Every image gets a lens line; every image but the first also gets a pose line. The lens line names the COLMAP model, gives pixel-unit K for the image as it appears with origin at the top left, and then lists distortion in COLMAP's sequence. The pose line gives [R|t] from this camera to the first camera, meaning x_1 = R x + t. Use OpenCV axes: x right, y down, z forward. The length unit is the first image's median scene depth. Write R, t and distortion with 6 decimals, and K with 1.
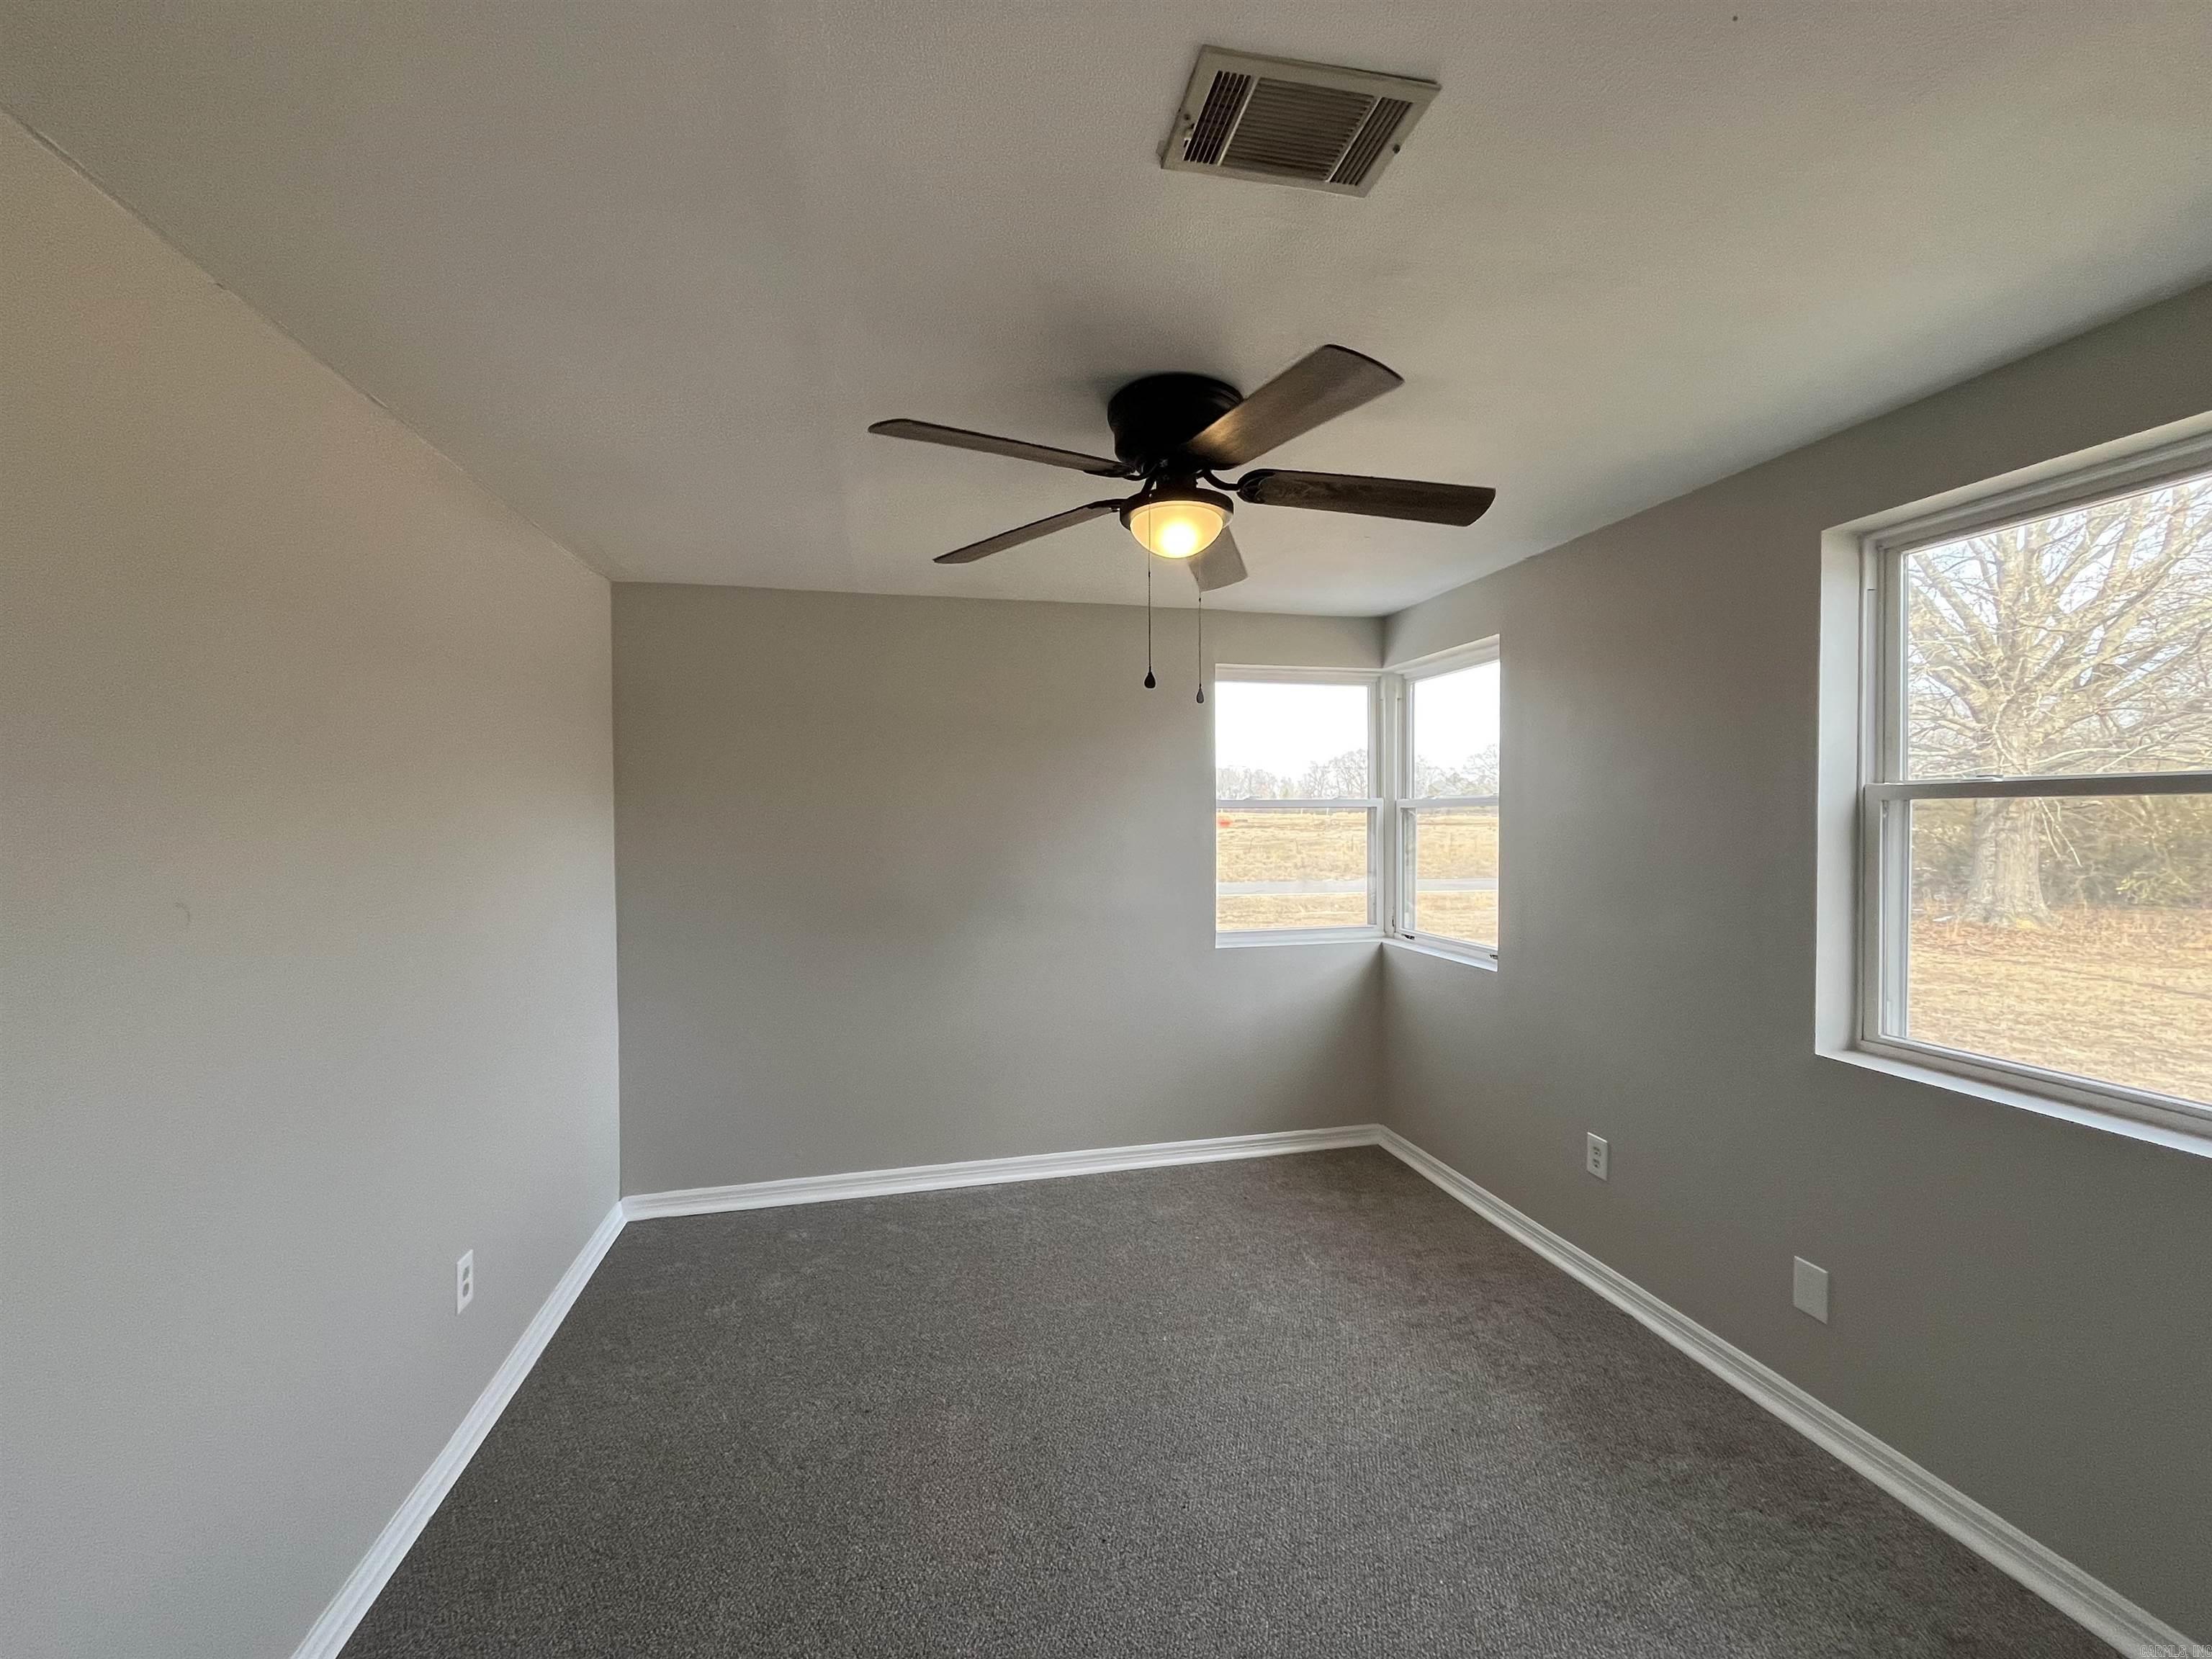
lens RADIAL K [[899.9, 0, 1115.2], [0, 899.9, 830.3], [0, 0, 1]] dist [-0.000290, 0.000287]
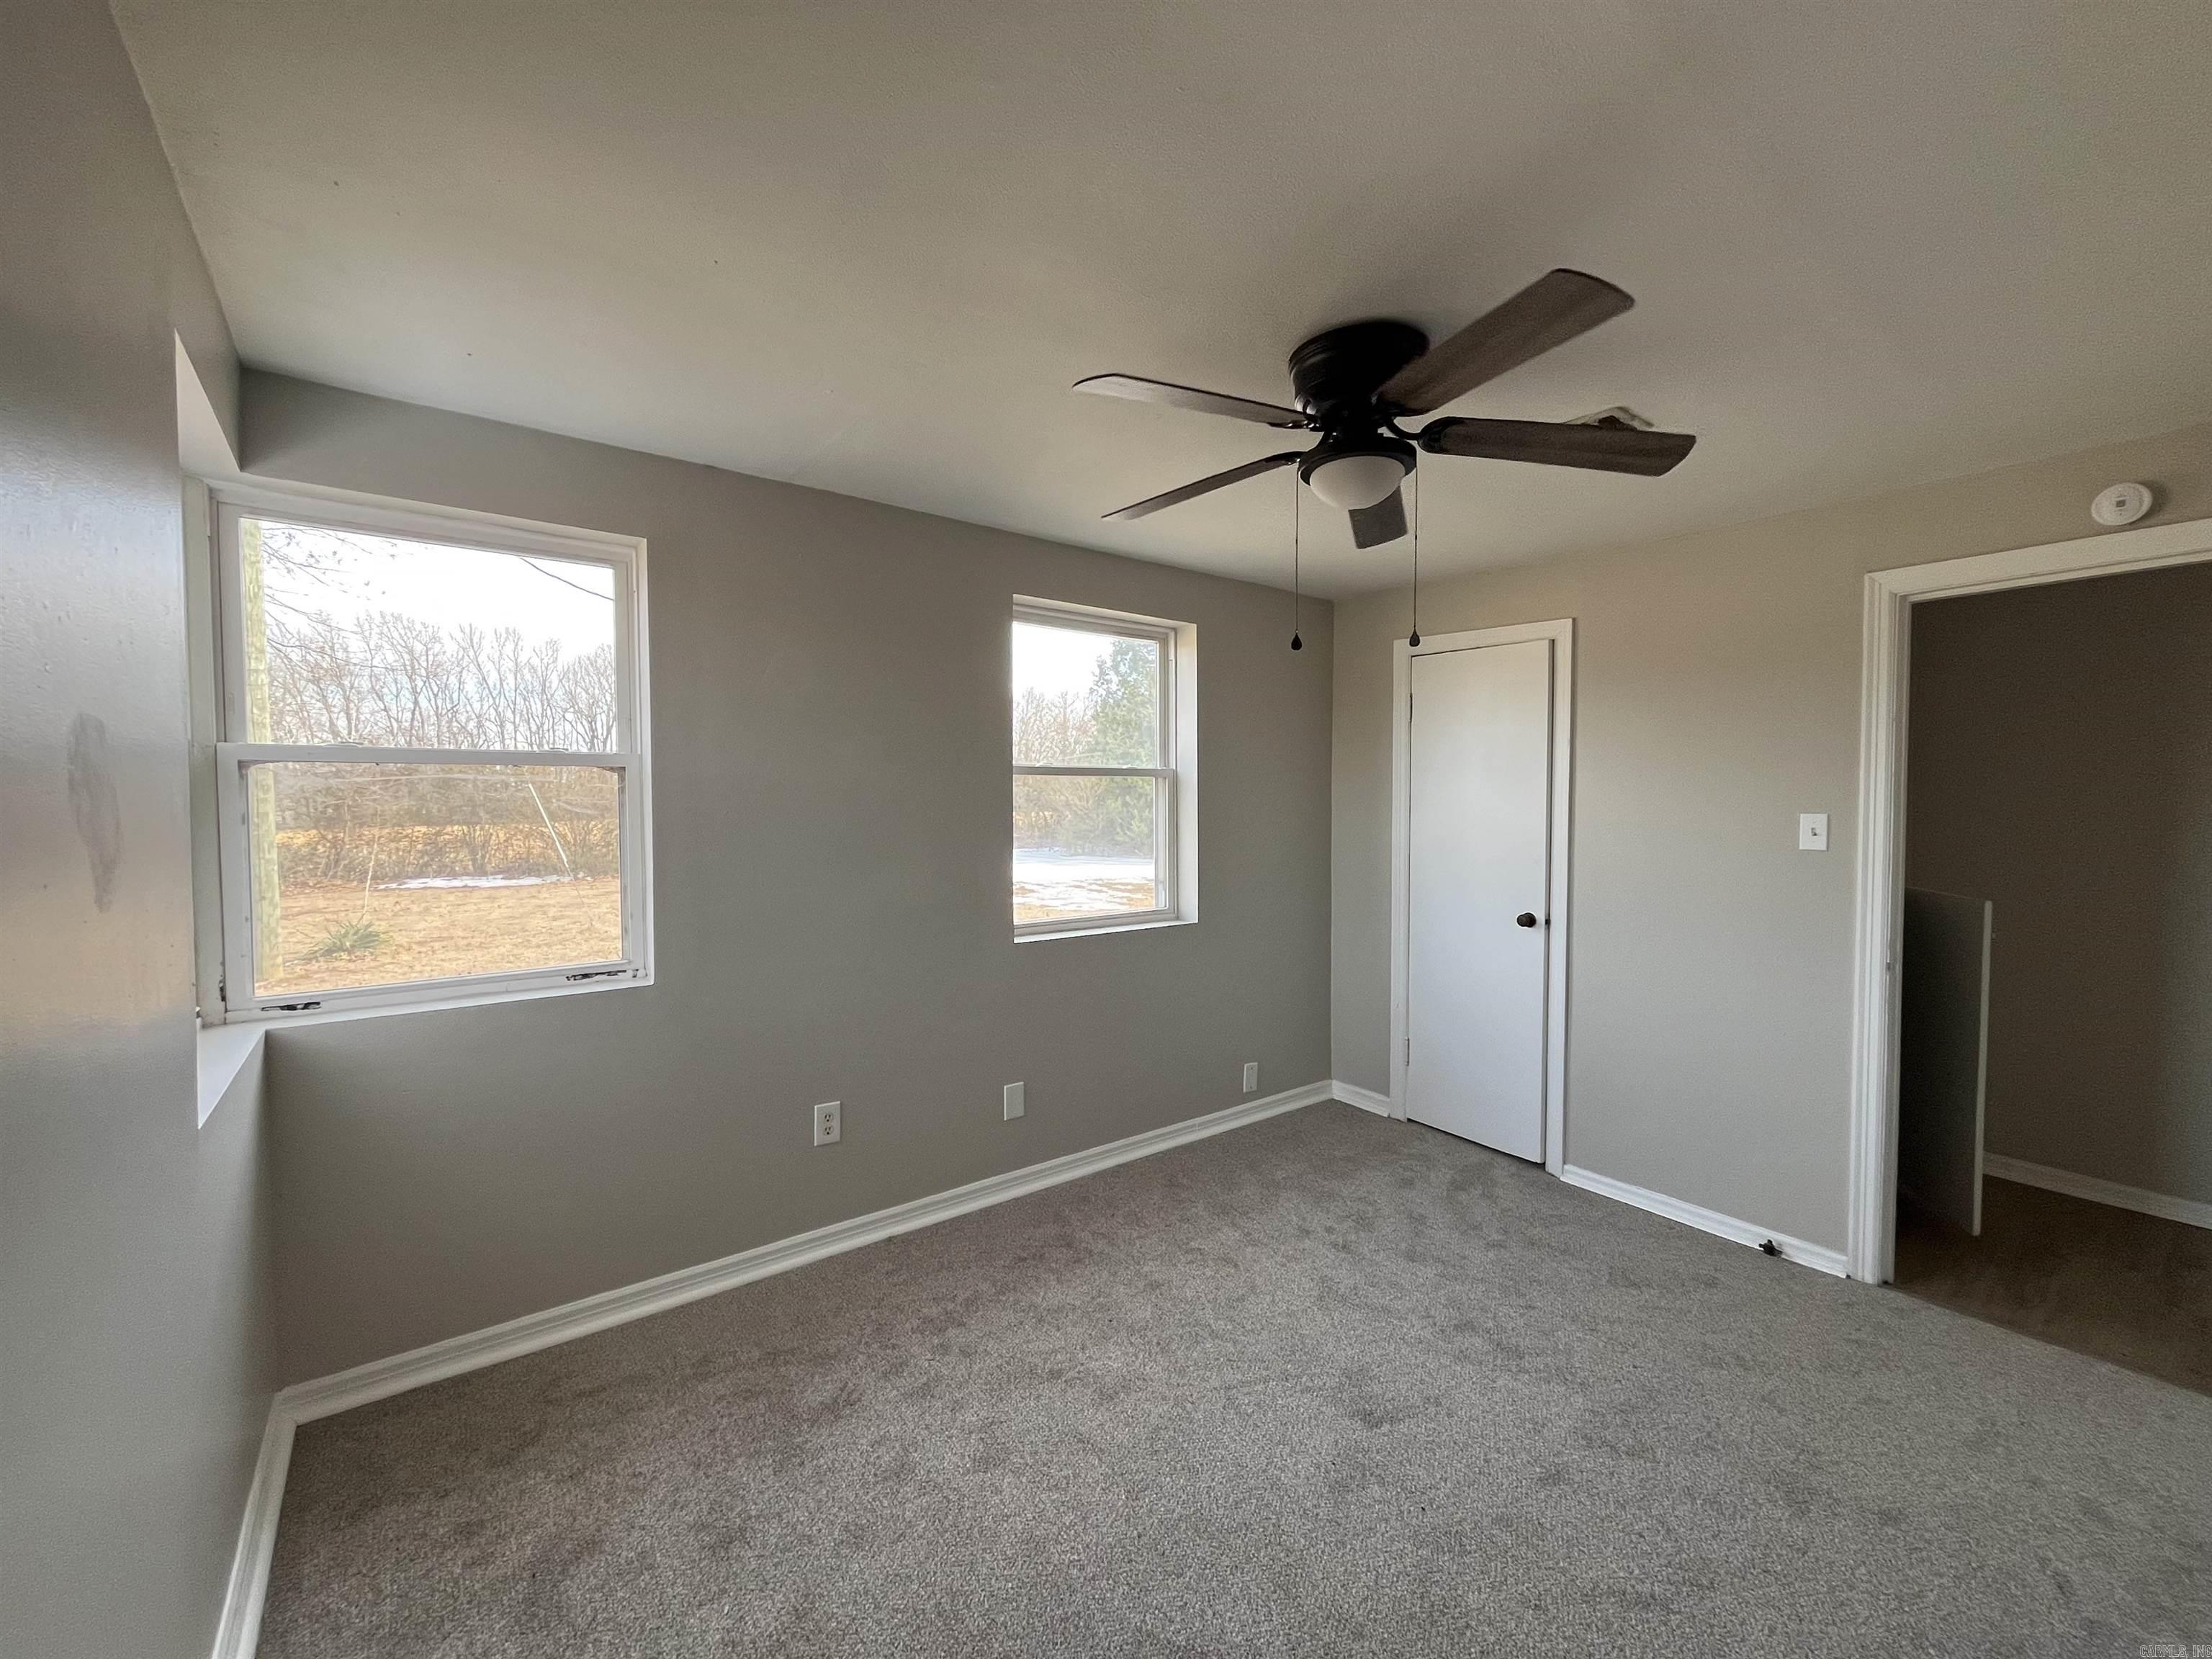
lens RADIAL K [[899.9, 0, 1115.2], [0, 899.9, 830.3], [0, 0, 1]] dist [-0.000290, 0.000287]
pose [[-0.417223, -0.030885, 0.908279, -0.495972], [0.012750, 0.999125, 0.039831, 0.001723], [-0.908715, 0.028199, -0.416464, 1.124074]]
